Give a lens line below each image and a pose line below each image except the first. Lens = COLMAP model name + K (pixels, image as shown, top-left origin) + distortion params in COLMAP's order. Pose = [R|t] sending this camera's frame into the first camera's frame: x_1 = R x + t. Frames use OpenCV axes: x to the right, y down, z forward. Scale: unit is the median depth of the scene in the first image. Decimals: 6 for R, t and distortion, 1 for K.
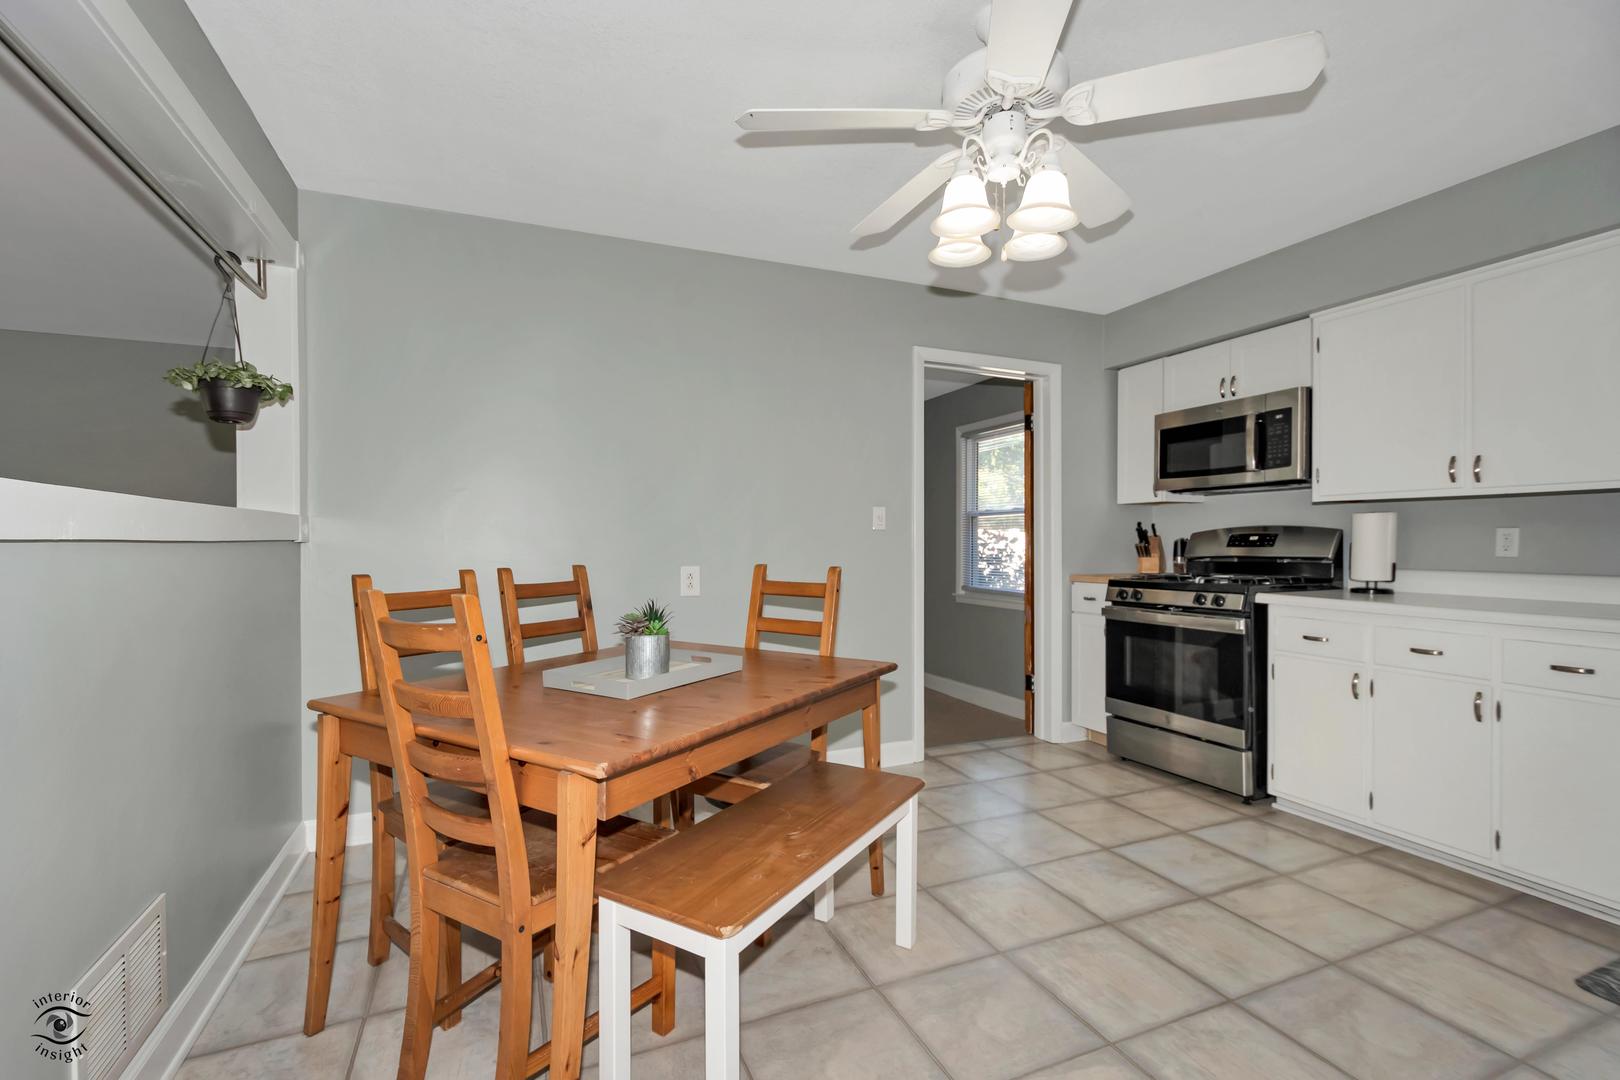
lens RADIAL K [[728.3, 0, 810.0], [0, 728.3, 540.0], [0, 0, 1]] dist [0.001484, 0.000167]
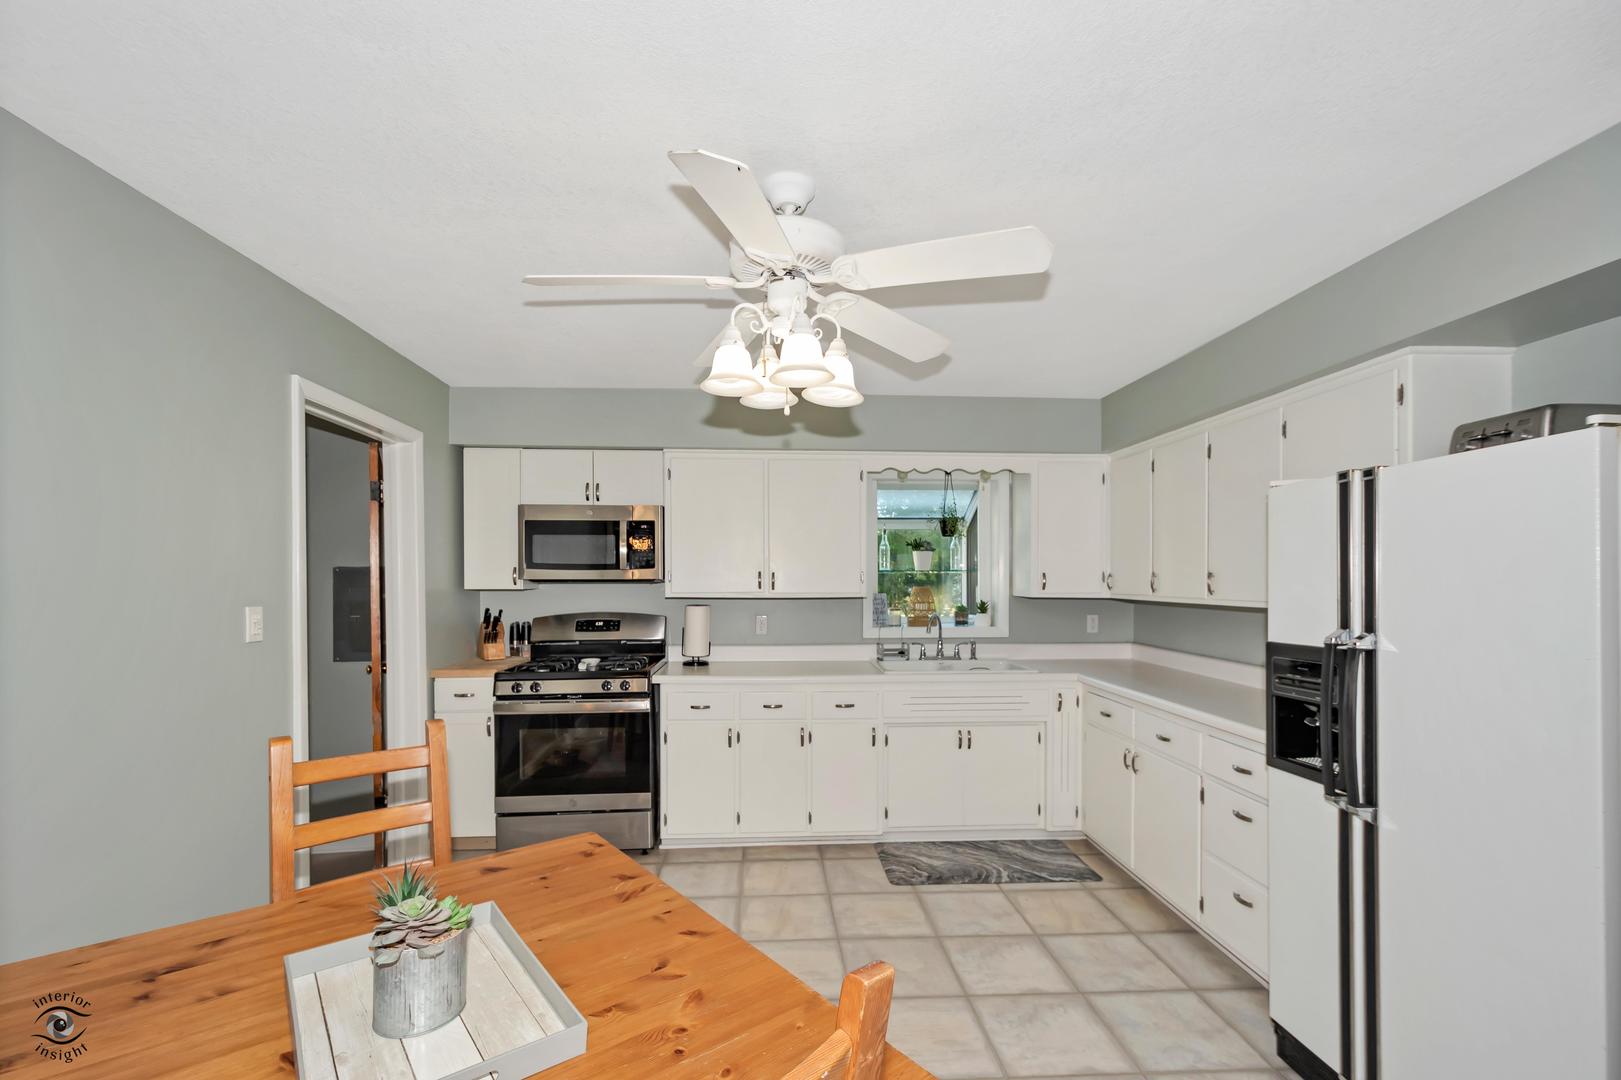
lens RADIAL K [[694.8, 0, 816.5], [0, 694.8, 585.9], [0, 0, 1]] dist [0.001284, -0.000037]
pose [[0.338331, 0.000869, 0.941027, -0.357978], [-0.000658, 1.000000, -0.000687, -0.070909], [-0.941027, -0.000386, 0.338331, 0.344812]]
